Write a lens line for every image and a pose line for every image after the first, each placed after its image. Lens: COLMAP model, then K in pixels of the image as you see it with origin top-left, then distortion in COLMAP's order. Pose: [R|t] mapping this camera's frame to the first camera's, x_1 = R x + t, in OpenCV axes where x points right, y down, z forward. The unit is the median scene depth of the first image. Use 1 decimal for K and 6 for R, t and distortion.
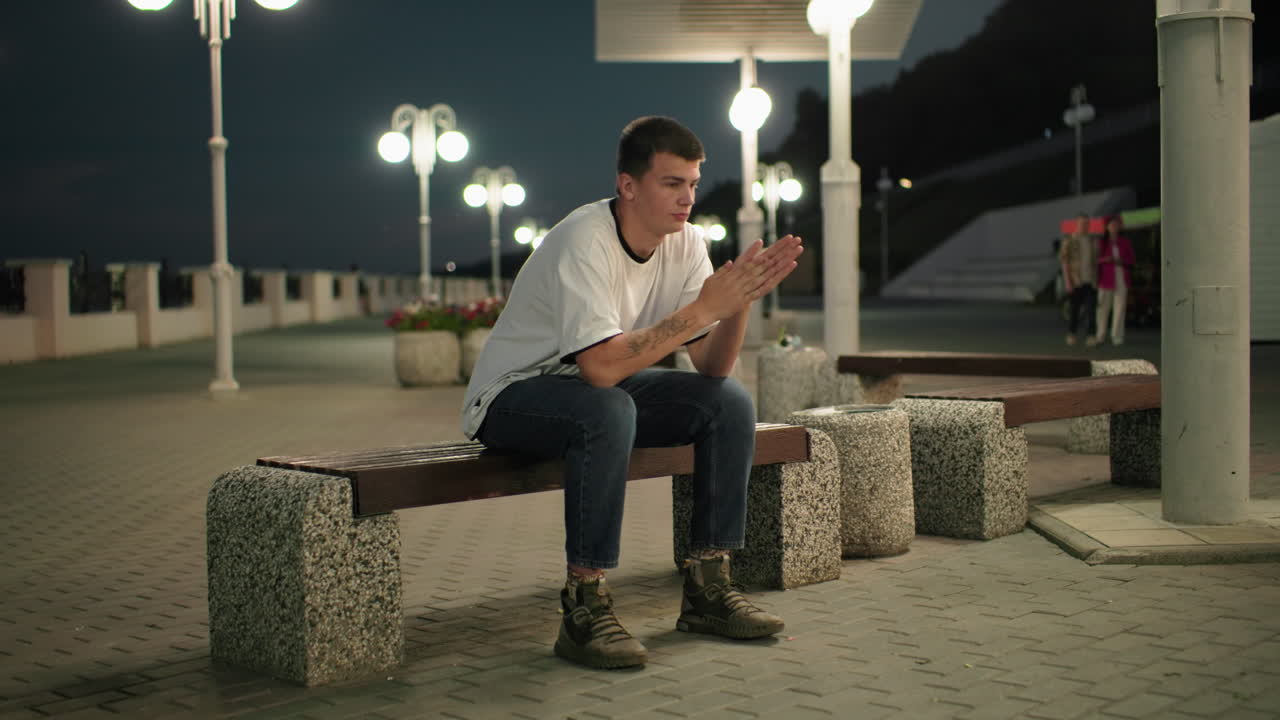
lens RADIAL K [[1652.7, 0, 640.0], [0, 1652.7, 360.0], [0, 0, 1]] dist [-0.080227, 0.073755]
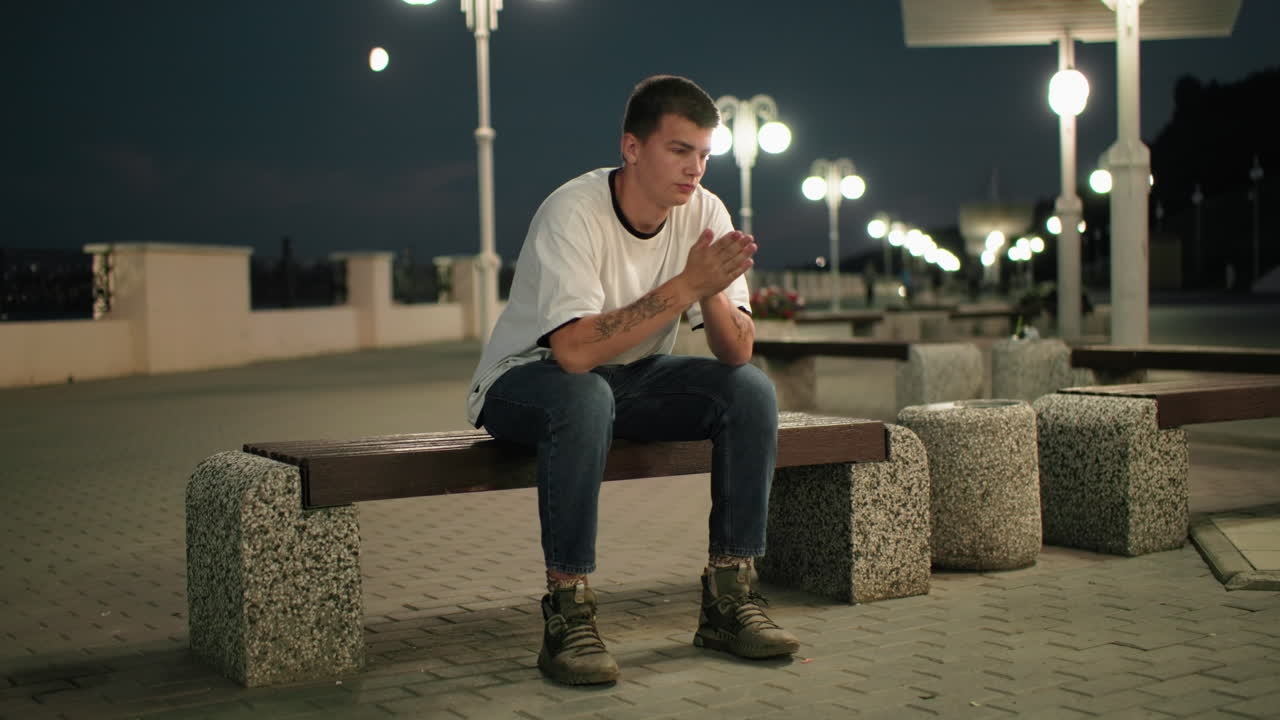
lens RADIAL K [[1652.7, 0, 640.0], [0, 1652.7, 360.0], [0, 0, 1]] dist [-0.080227, 0.073755]
pose [[0.975455, 0.010252, -0.219959, 0.166670], [-0.009622, 0.999946, 0.003935, 0.004351], [0.219988, -0.001722, 0.975501, 0.100421]]
